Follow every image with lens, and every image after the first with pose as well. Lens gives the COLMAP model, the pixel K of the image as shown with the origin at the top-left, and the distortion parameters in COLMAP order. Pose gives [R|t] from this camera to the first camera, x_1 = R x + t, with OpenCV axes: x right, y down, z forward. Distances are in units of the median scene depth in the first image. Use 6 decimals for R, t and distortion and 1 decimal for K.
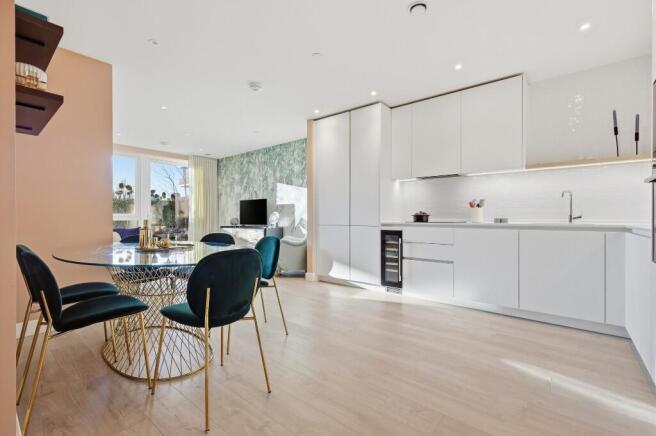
lens RADIAL K [[284.8, 0, 329.3], [0, 284.8, 218.3], [0, 0, 1]] dist [-0.005006, 0.000514]
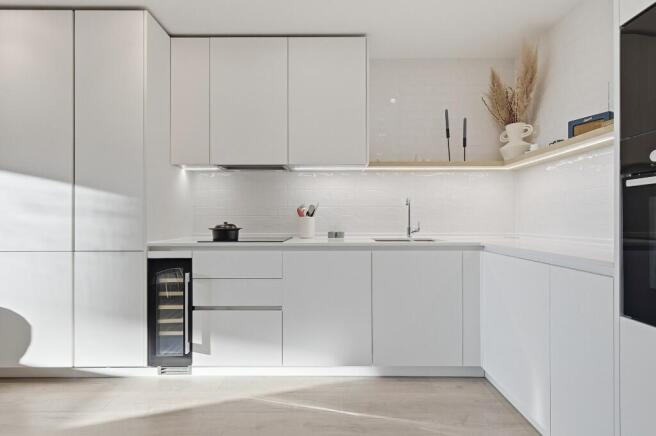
lens RADIAL K [[284.8, 0, 325.0], [0, 284.8, 218.0], [0, 0, 1]] dist [-0.005006, 0.000514]
pose [[0.782693, 0.002626, 0.622403, 0.118833], [0.005386, 0.999925, -0.010992, -0.025968], [-0.622385, 0.011956, 0.782620, 0.420718]]
